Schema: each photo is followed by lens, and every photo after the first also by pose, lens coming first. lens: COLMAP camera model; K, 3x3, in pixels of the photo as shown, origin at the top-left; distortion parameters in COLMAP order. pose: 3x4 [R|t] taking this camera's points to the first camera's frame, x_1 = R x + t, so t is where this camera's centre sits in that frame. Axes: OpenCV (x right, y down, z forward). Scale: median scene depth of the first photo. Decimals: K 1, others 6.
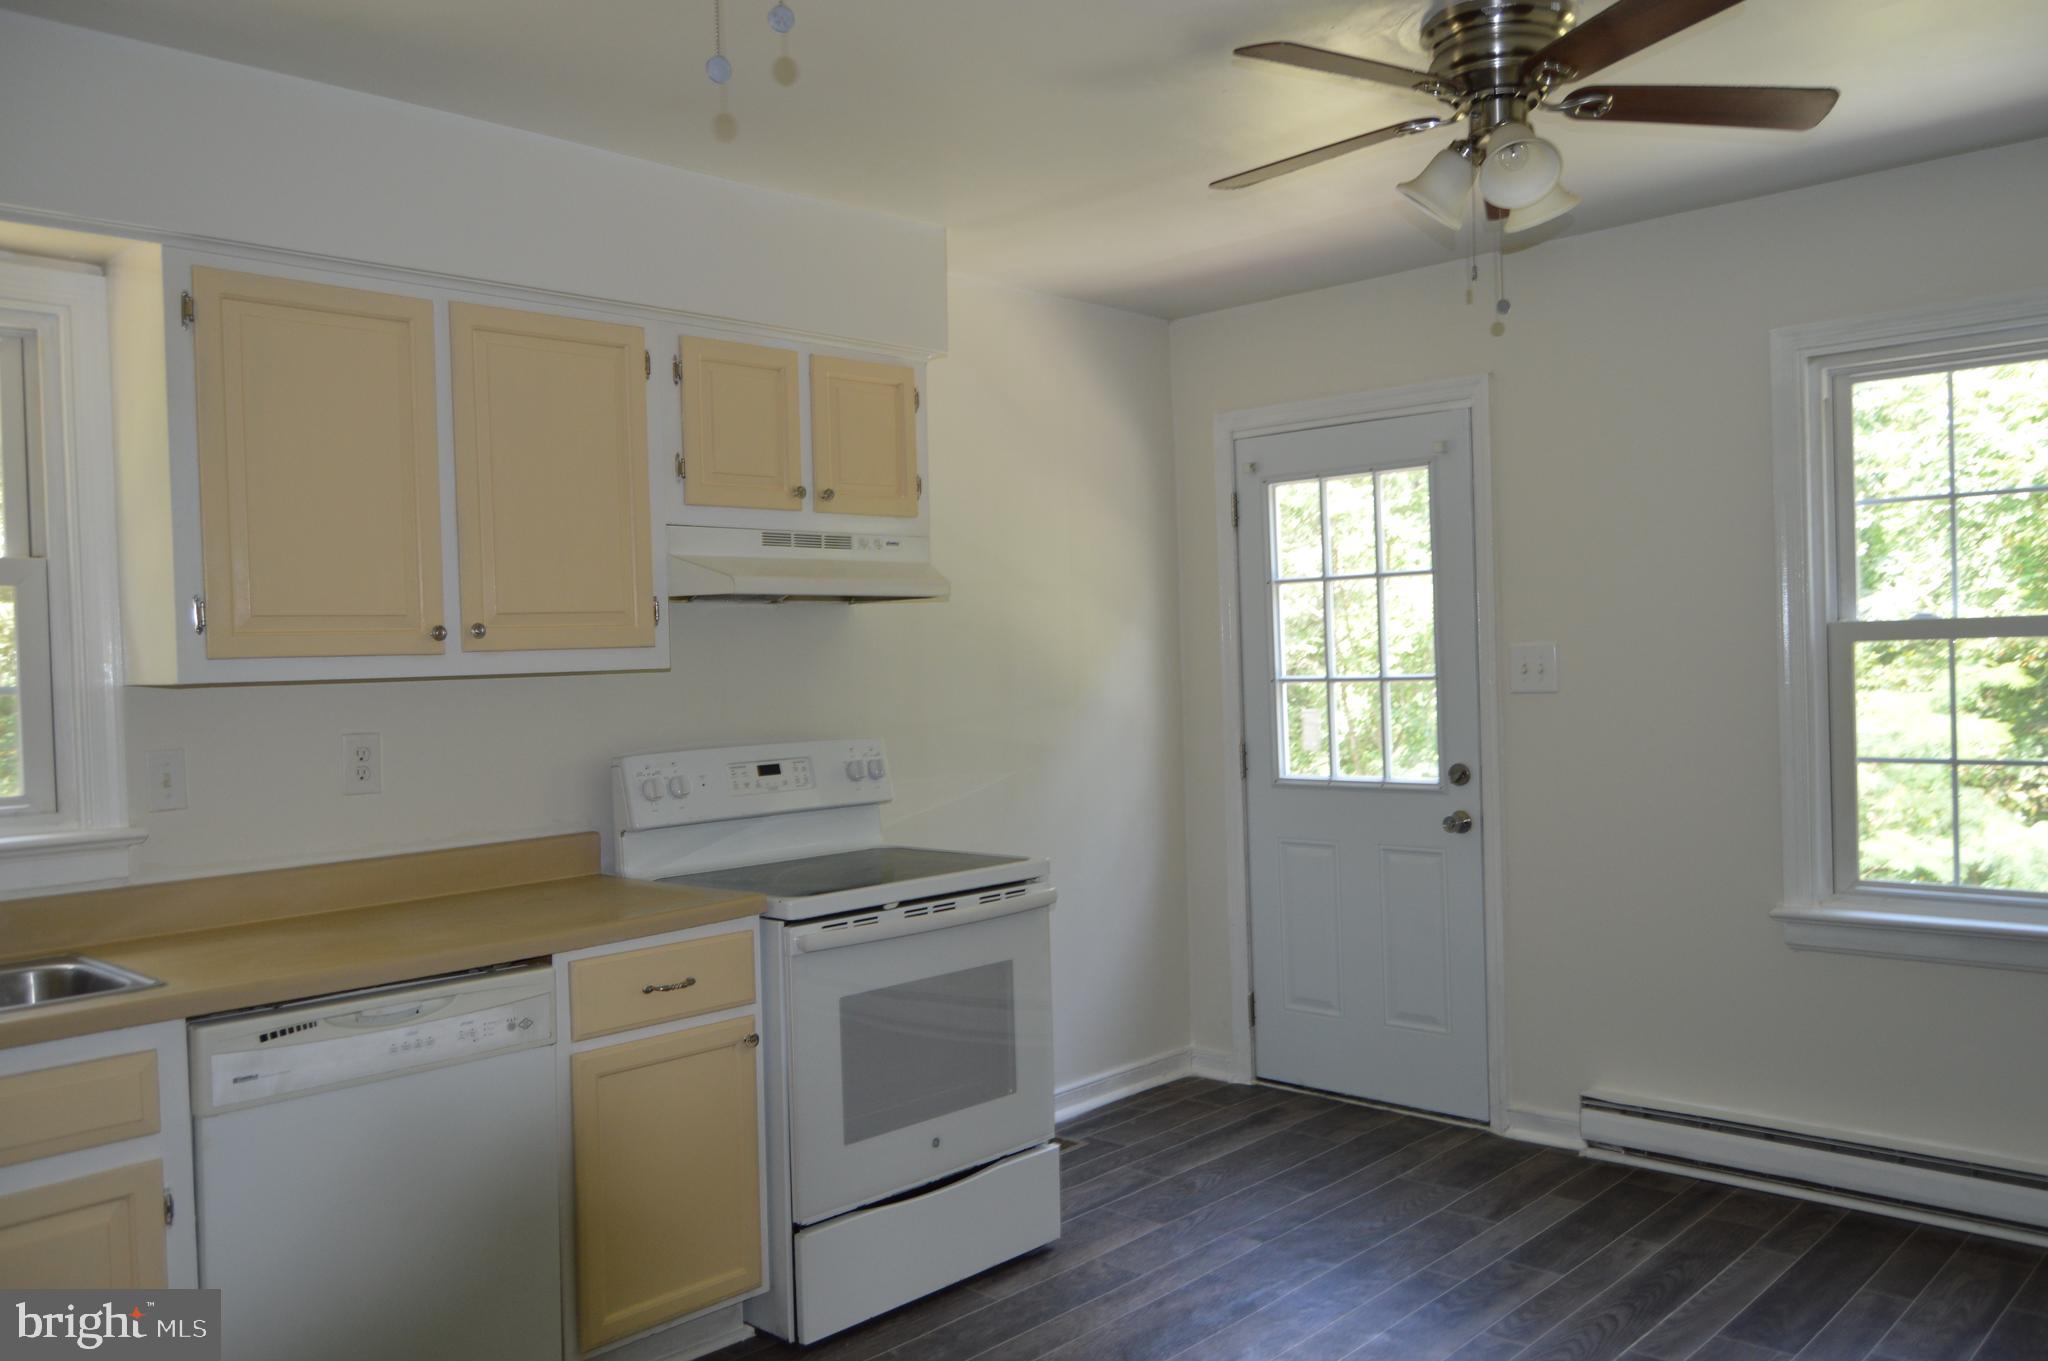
lens RADIAL K [[1600.8, 0, 1033.4], [0, 1600.8, 690.9], [0, 0, 1]] dist [-0.014639, 0.006111]
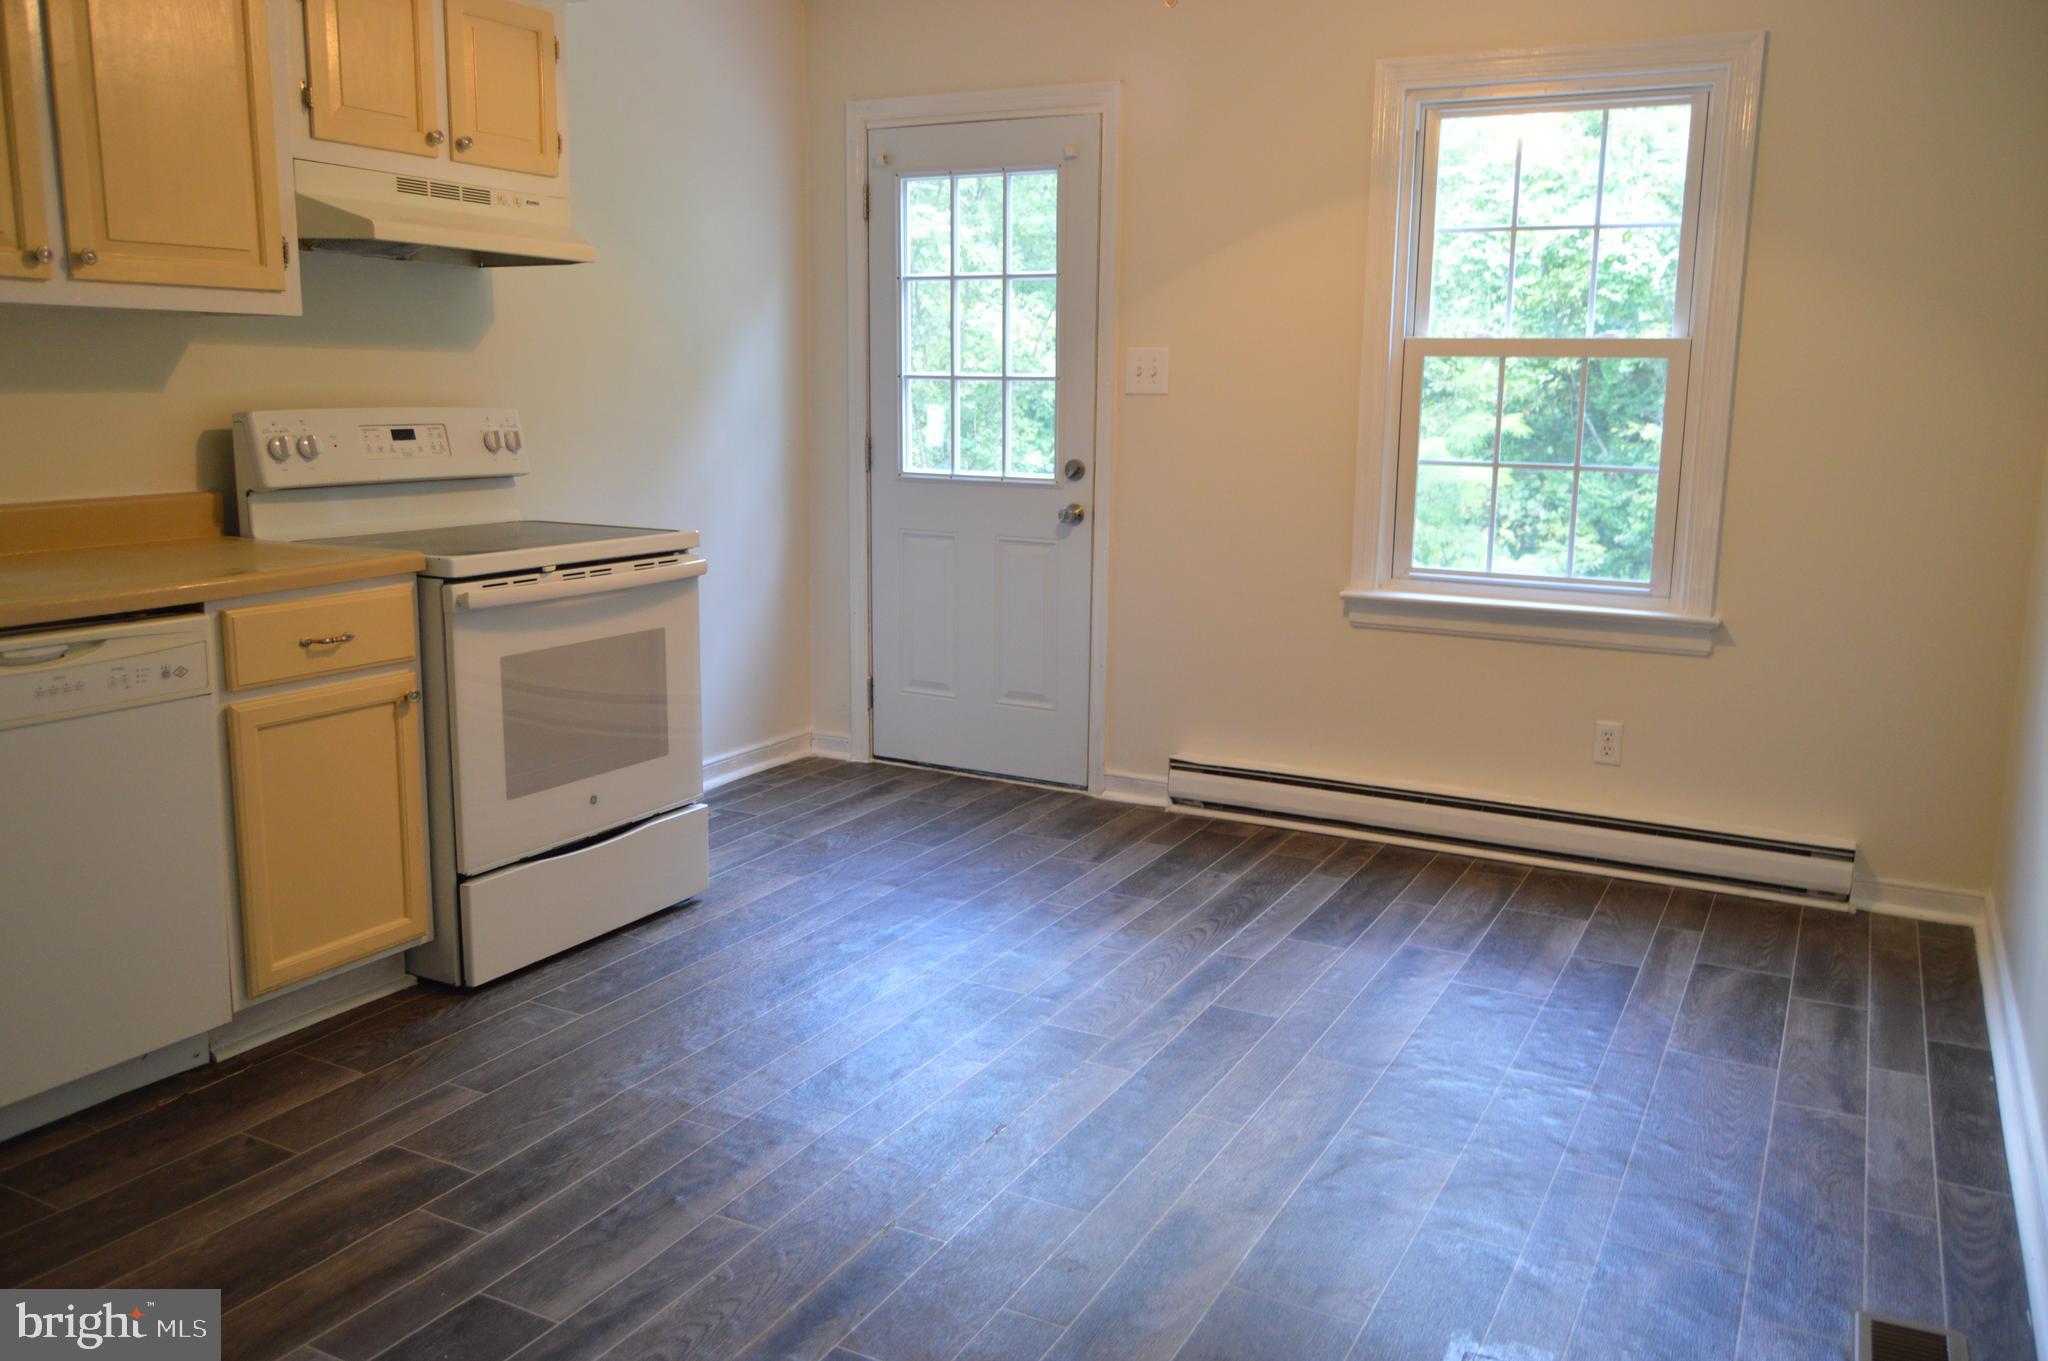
lens RADIAL K [[1598.3, 0, 1027.6], [0, 1598.3, 689.4], [0, 0, 1]] dist [-0.013769, 0.003013]
pose [[0.964200, -0.004789, 0.265133, -0.058356], [-0.038918, 0.986454, 0.159352, 0.033519], [-0.262305, -0.163966, 0.950953, -0.041070]]
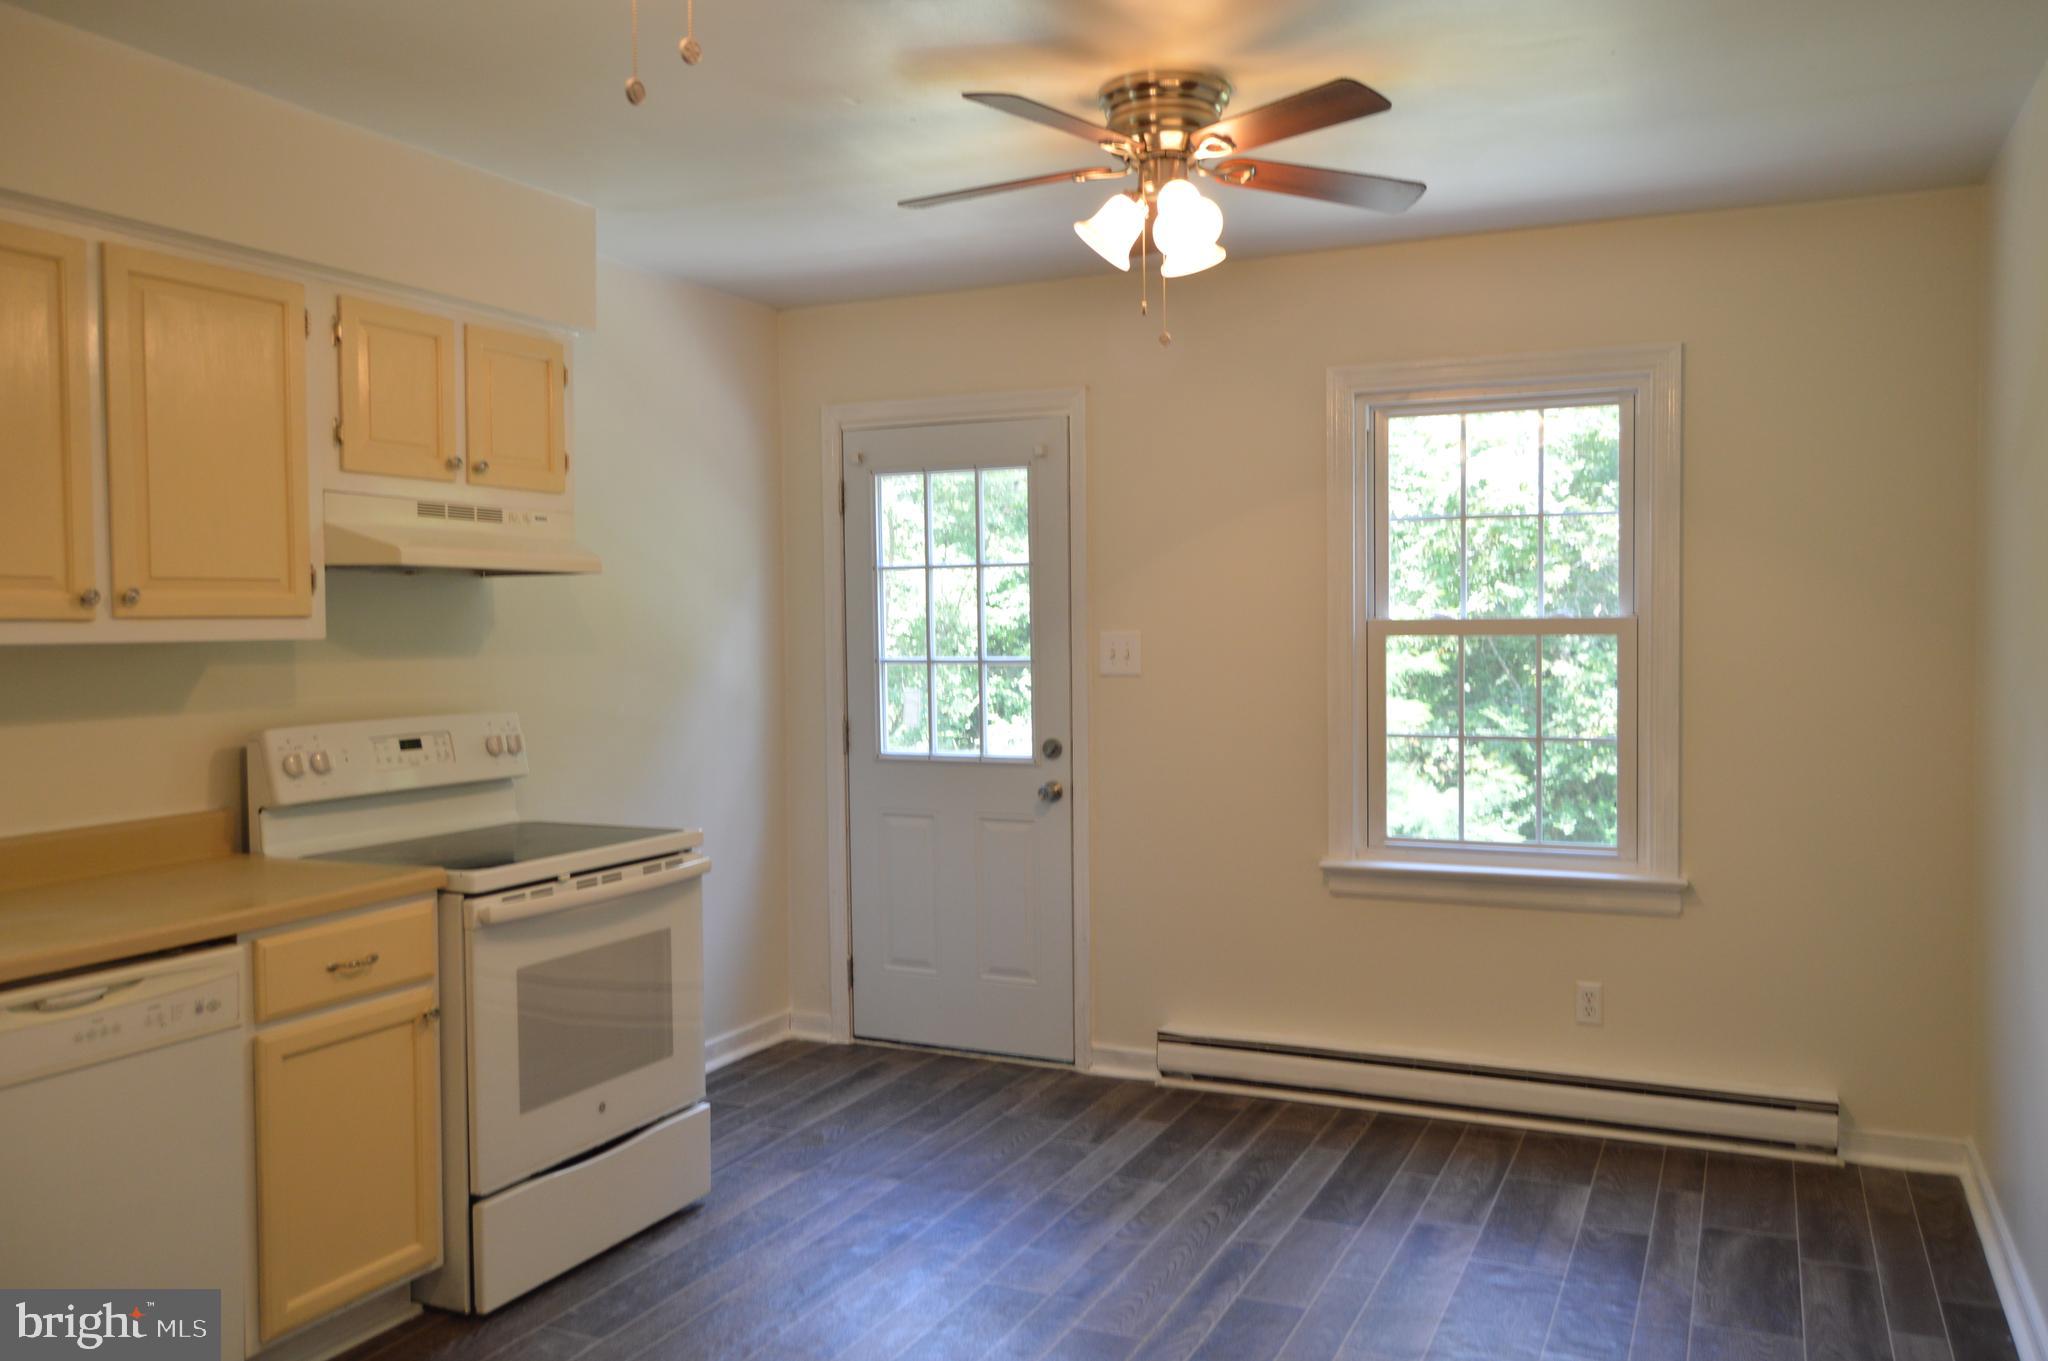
lens RADIAL K [[1600.8, 0, 1033.4], [0, 1600.8, 690.9], [0, 0, 1]] dist [-0.014639, 0.006111]
pose [[0.948260, 0.009410, 0.317355, -0.115888], [-0.013392, 0.999857, 0.010367, 0.001283], [-0.317212, -0.014080, 0.948250, -0.049648]]
